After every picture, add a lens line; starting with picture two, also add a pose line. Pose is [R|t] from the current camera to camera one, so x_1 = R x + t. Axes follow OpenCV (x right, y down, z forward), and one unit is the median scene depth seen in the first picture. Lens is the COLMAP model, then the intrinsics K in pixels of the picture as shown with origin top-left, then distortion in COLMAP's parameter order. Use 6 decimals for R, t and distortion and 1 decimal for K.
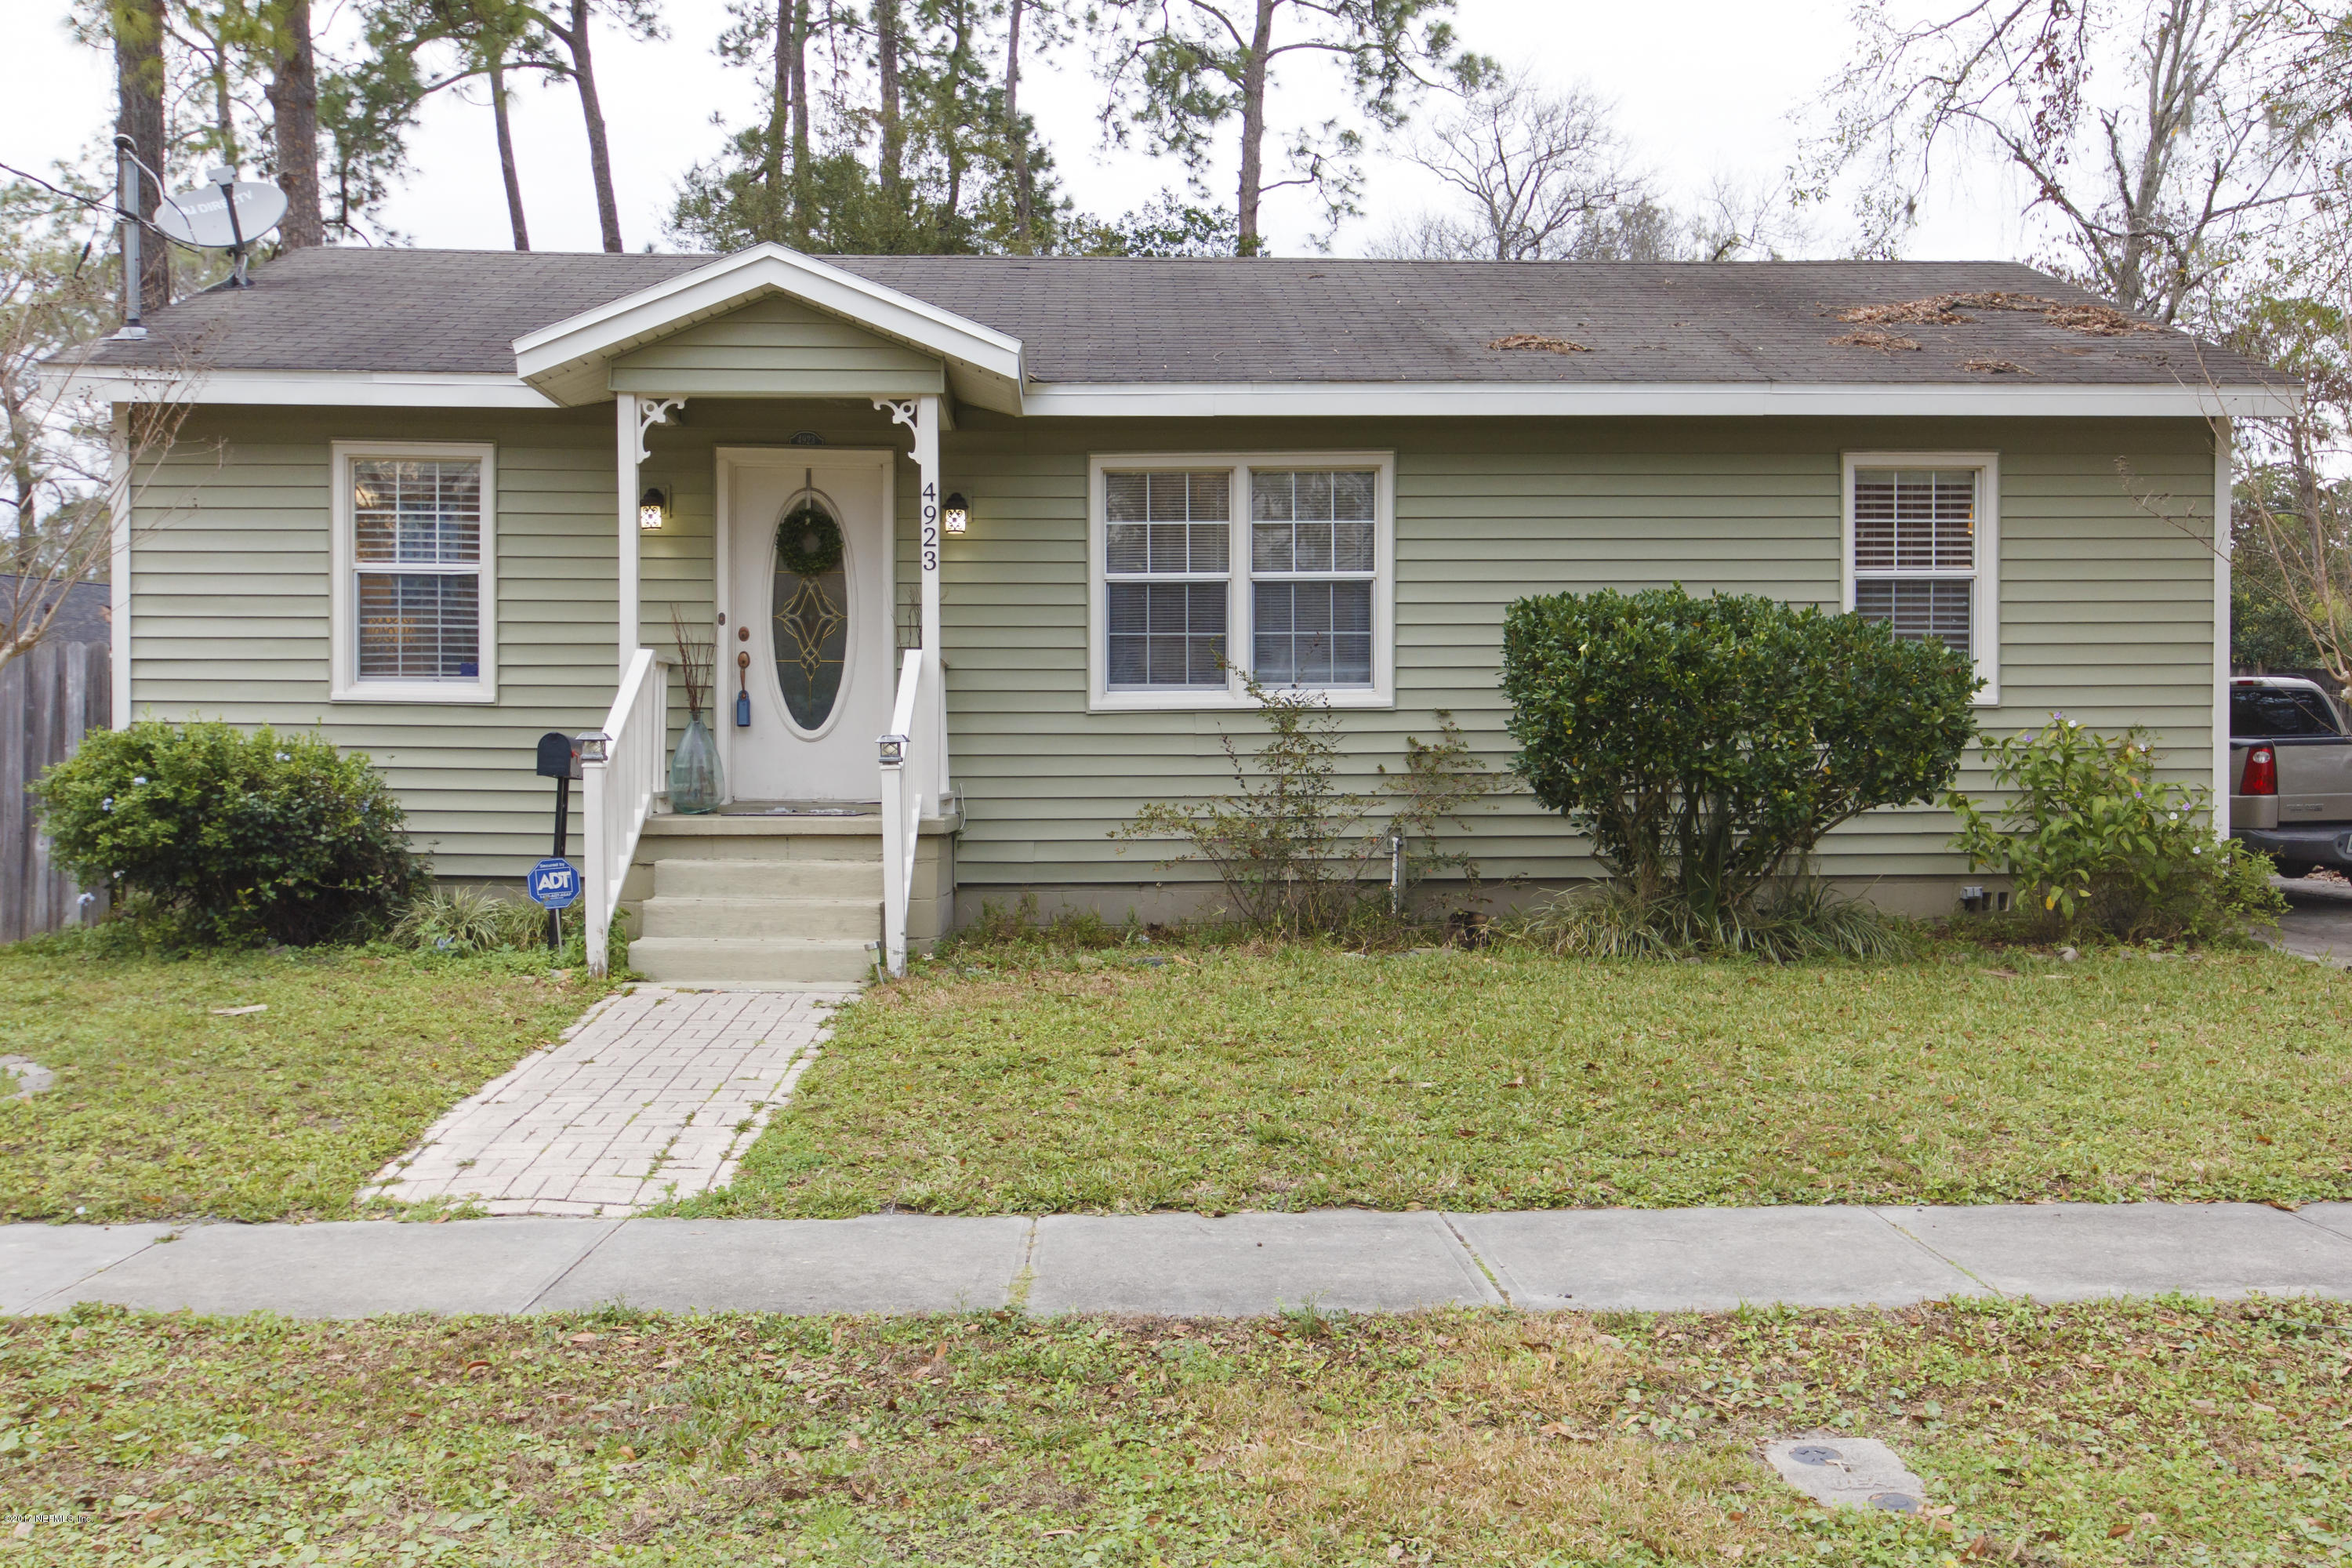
lens RADIAL K [[2044.4, 0, 1169.0], [0, 2044.4, 789.9], [0, 0, 1]] dist [-0.002551, 0.022468]
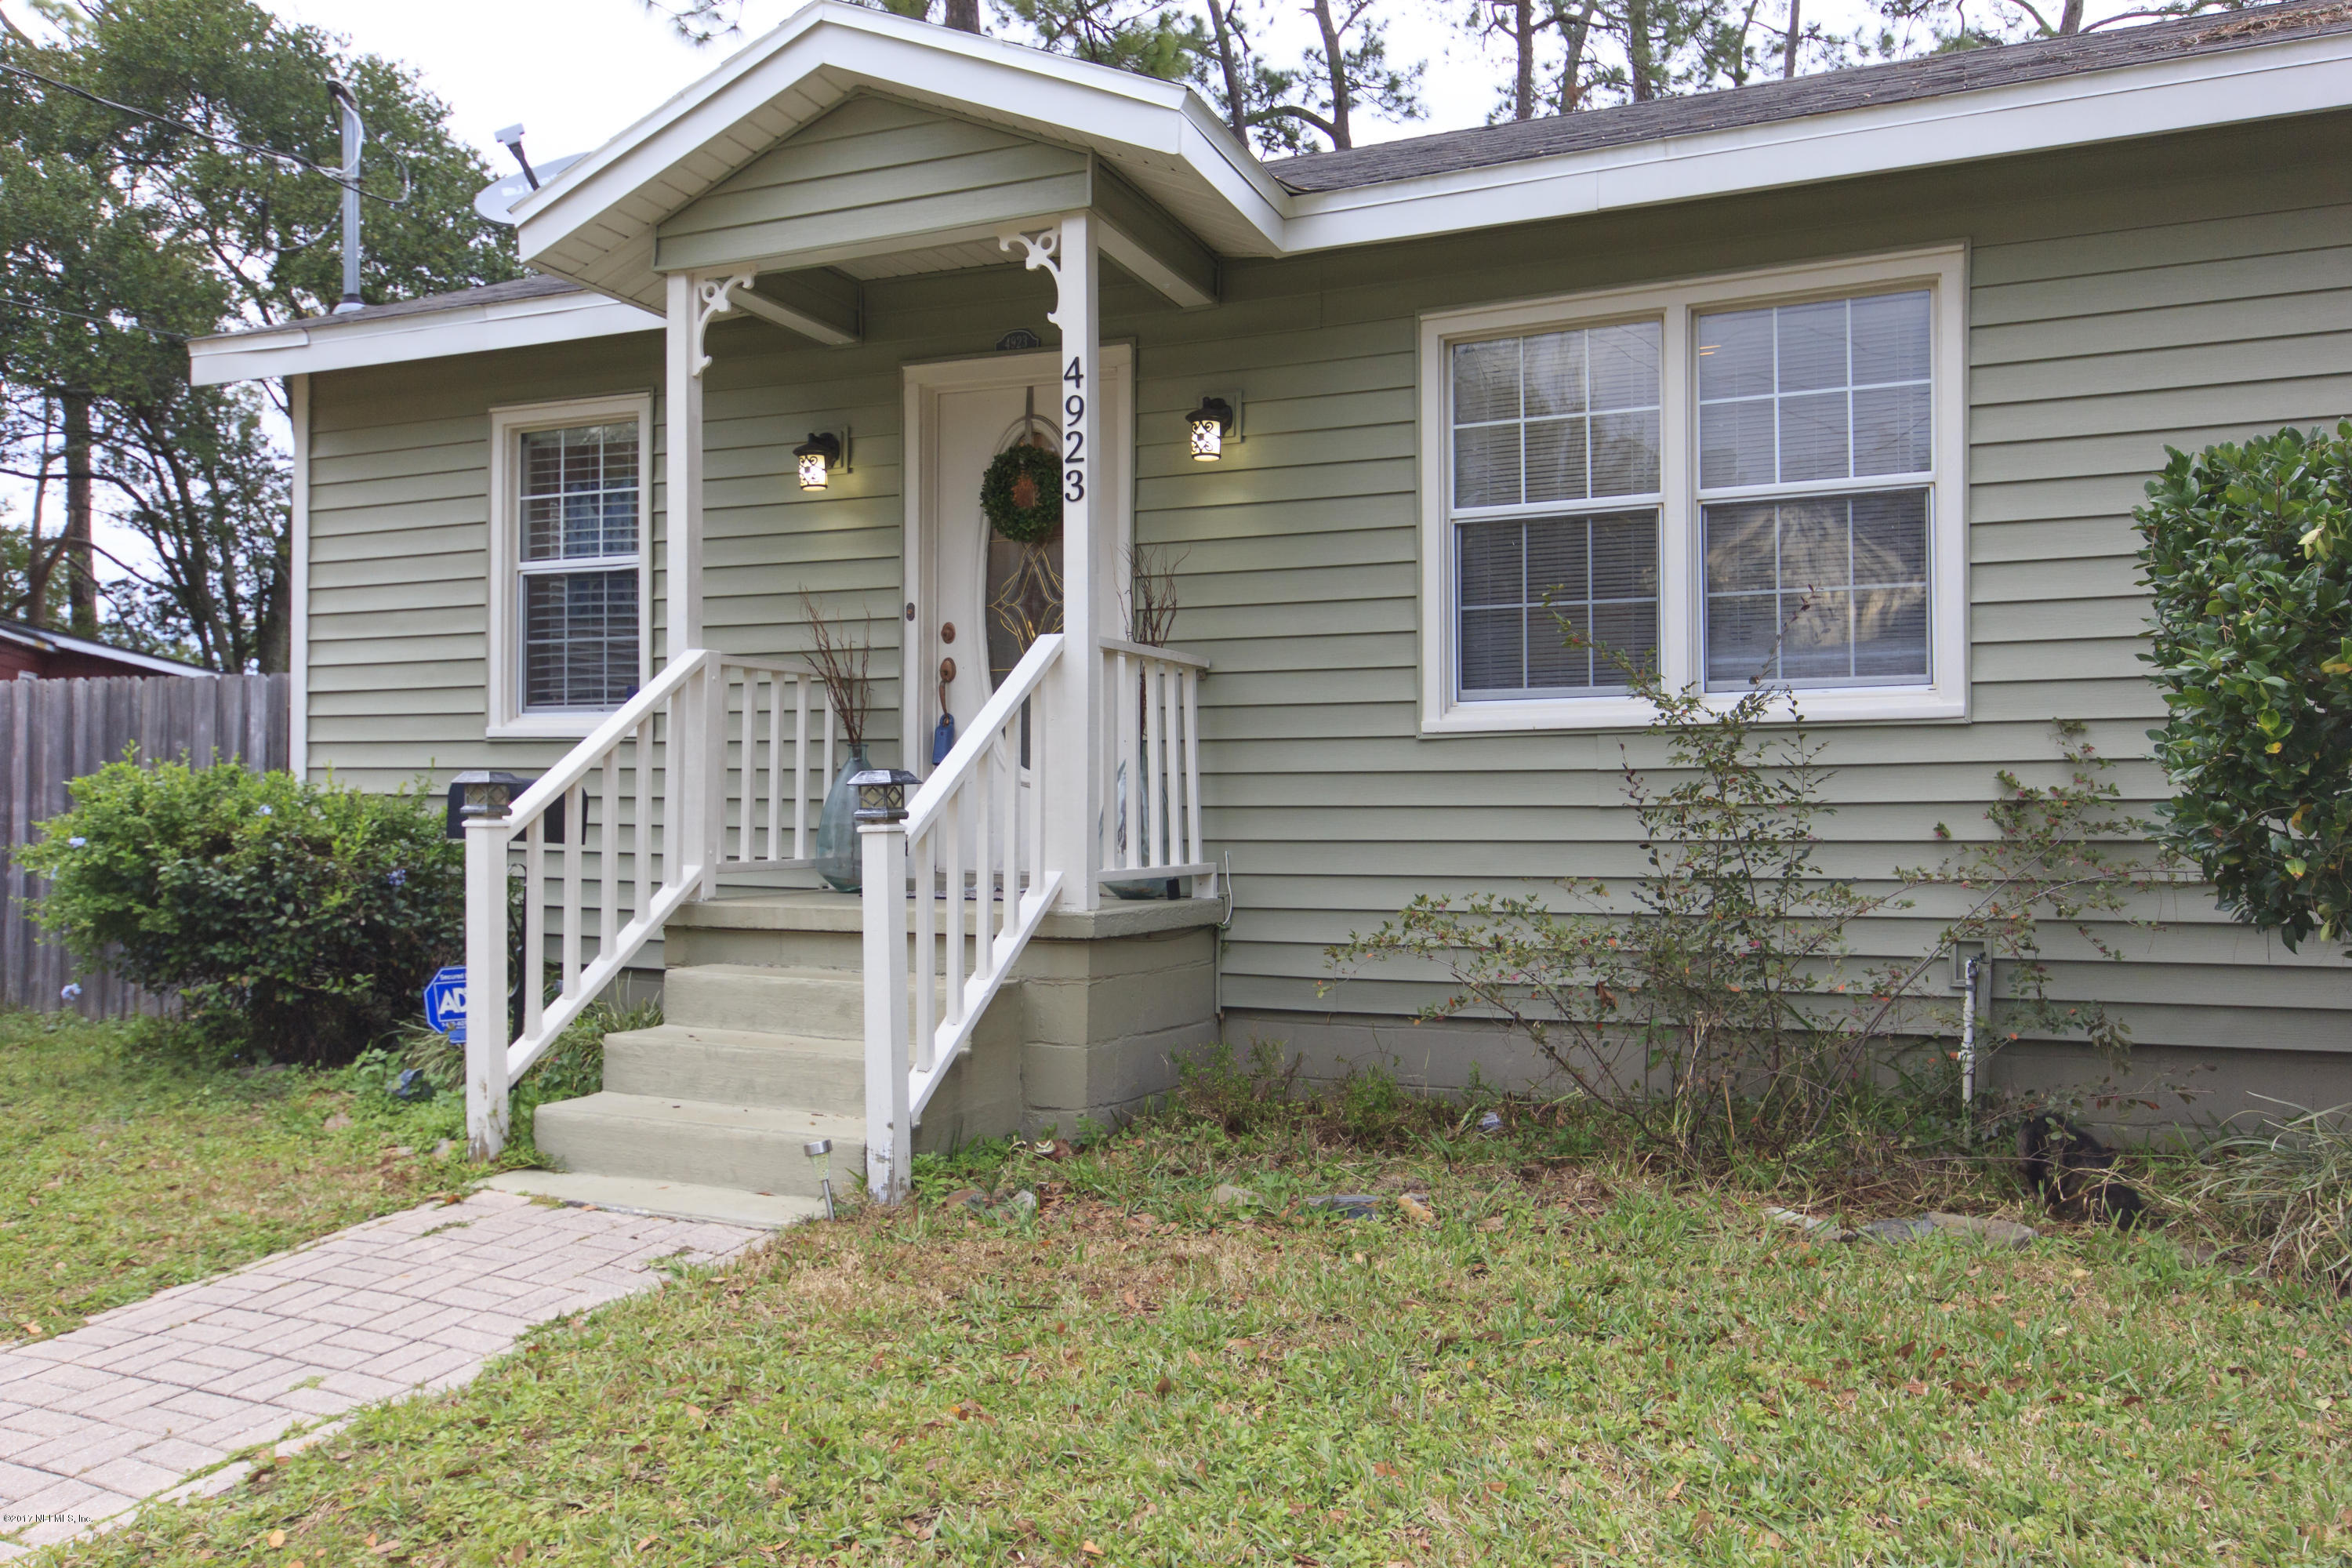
lens RADIAL K [[1791.4, 0, 1180.6], [0, 1791.4, 797.1], [0, 0, 1]] dist [-0.003678, 0.007436]
pose [[0.901936, -0.002909, -0.431859, 0.129229], [-0.006643, 0.999766, -0.020608, -0.008536], [0.431818, 0.021456, 0.901705, 0.494994]]
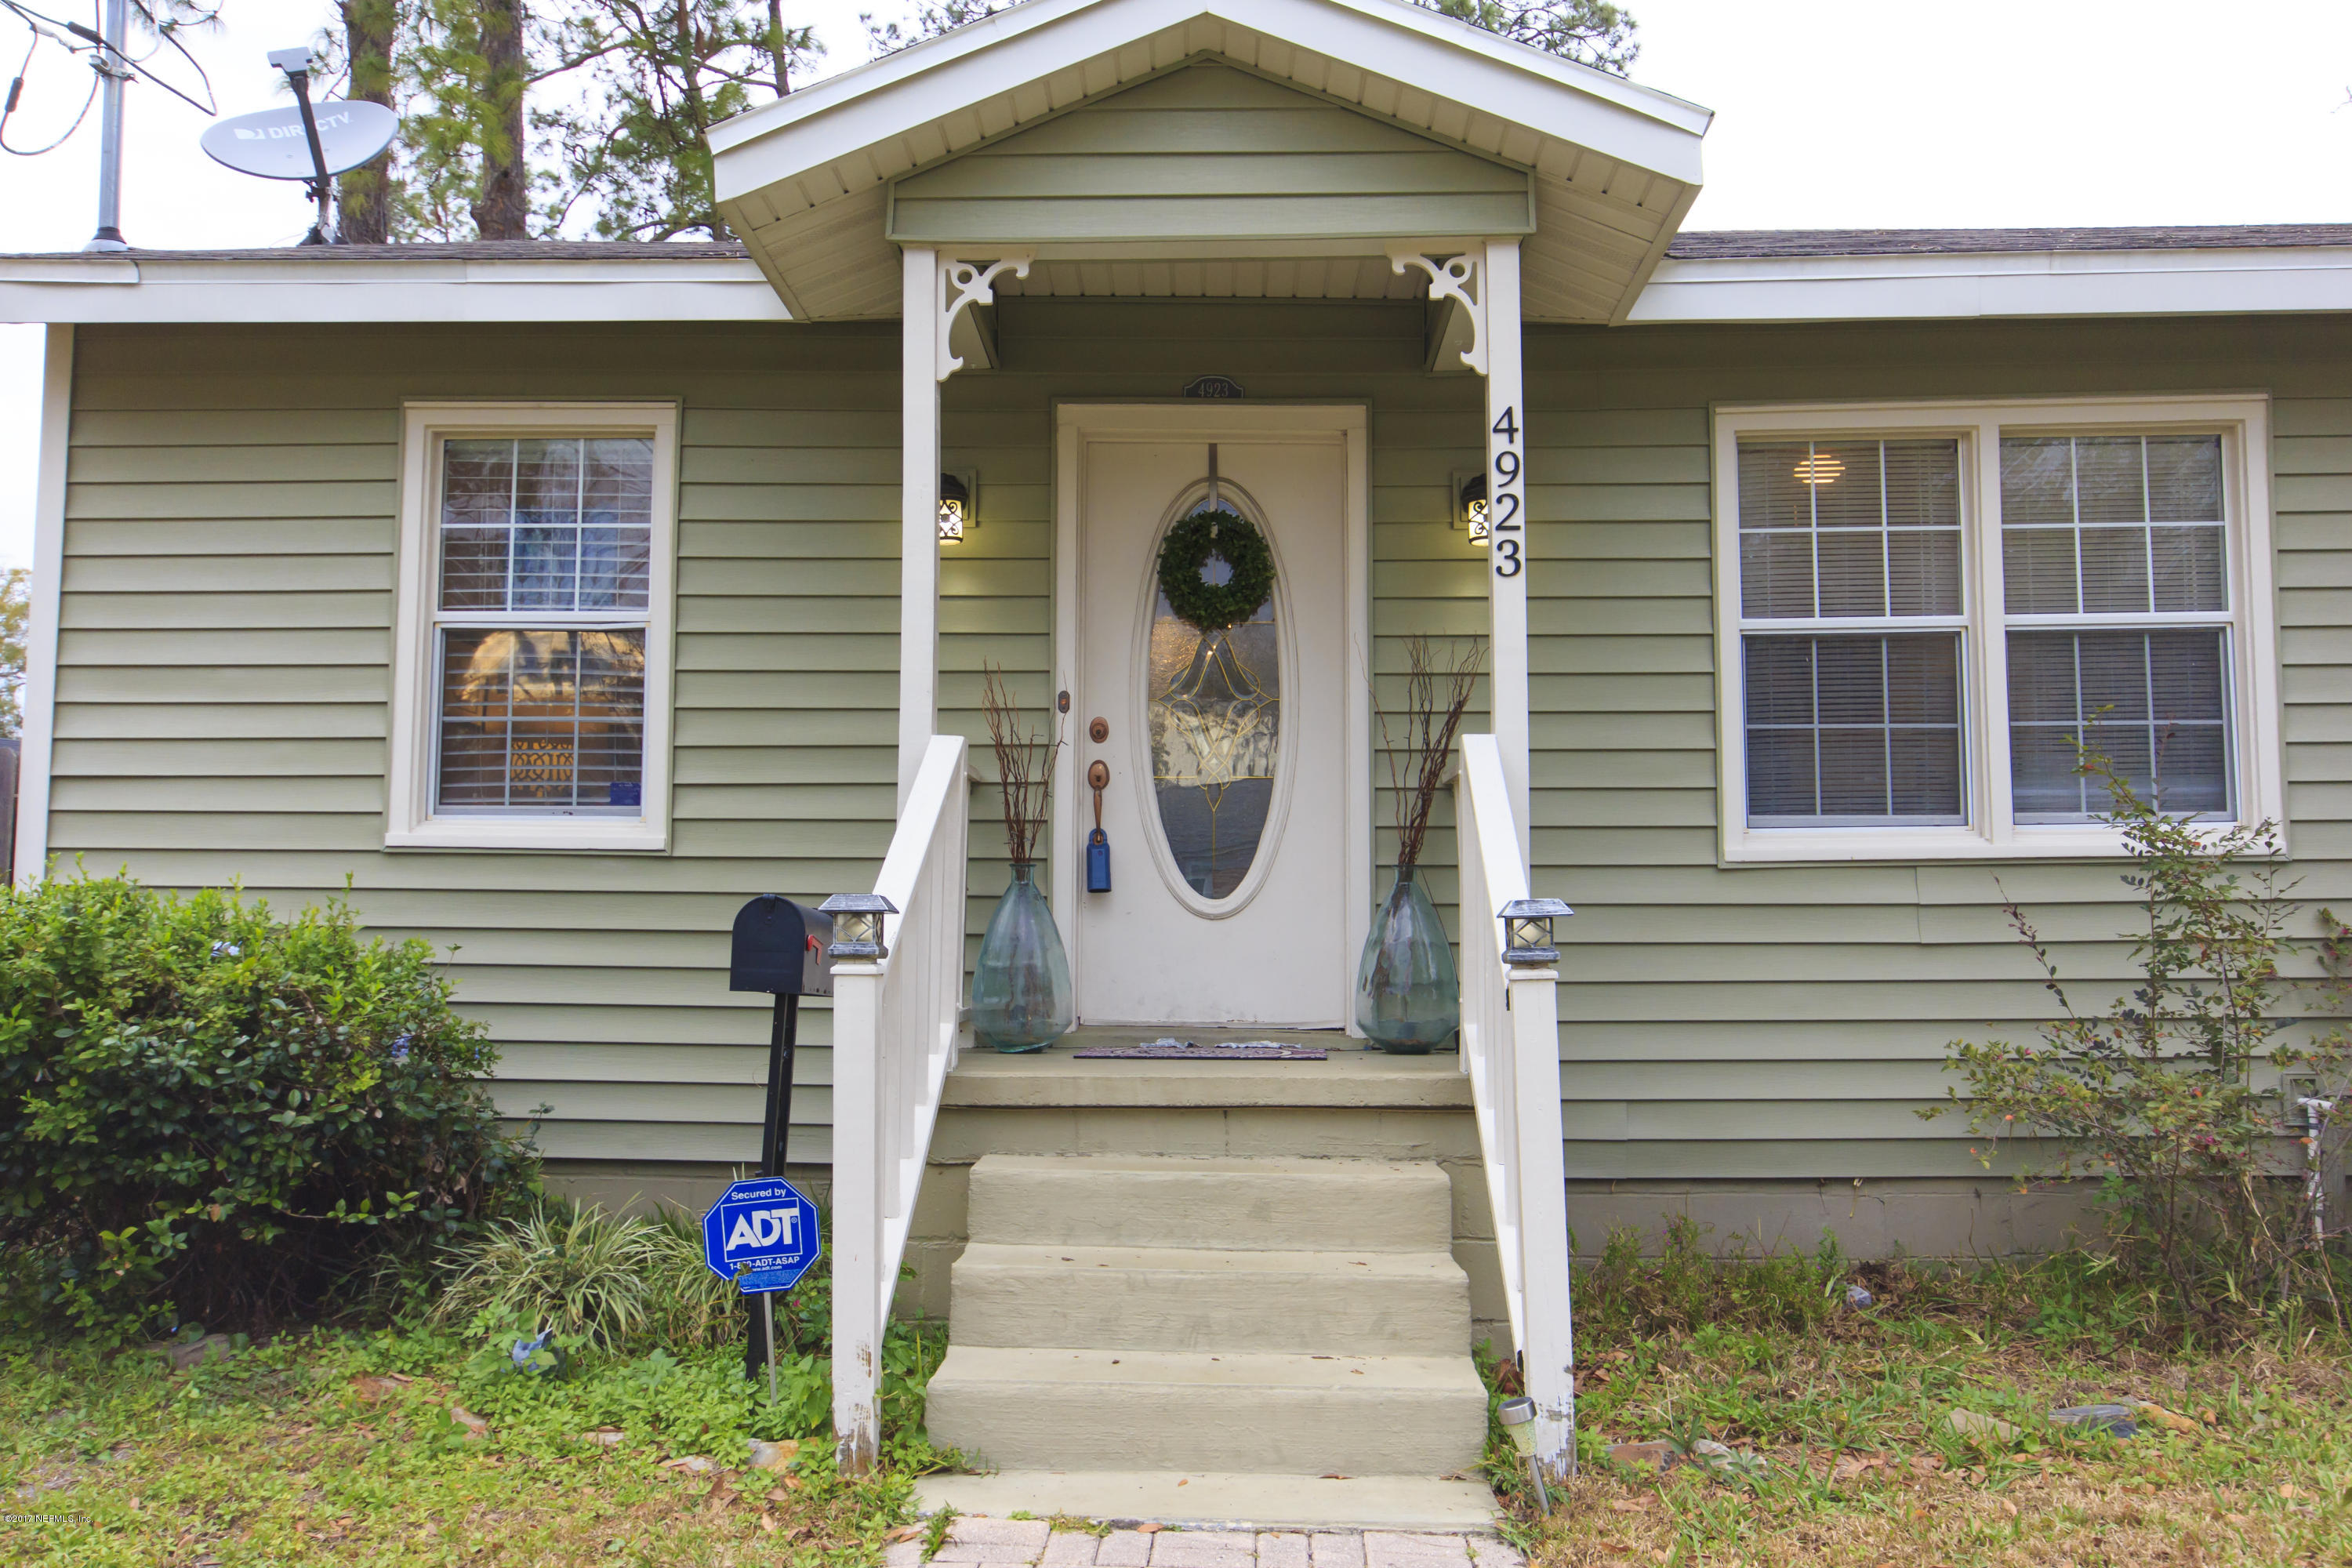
lens RADIAL K [[1796.2, 0, 1181.4], [0, 1796.2, 796.0], [0, 0, 1]] dist [0.000795, 0.000205]
pose [[0.997961, -0.005006, -0.063630, -0.156289], [-0.001146, 0.995353, -0.096287, -0.010004], [0.063816, 0.096163, 0.993318, 0.515703]]
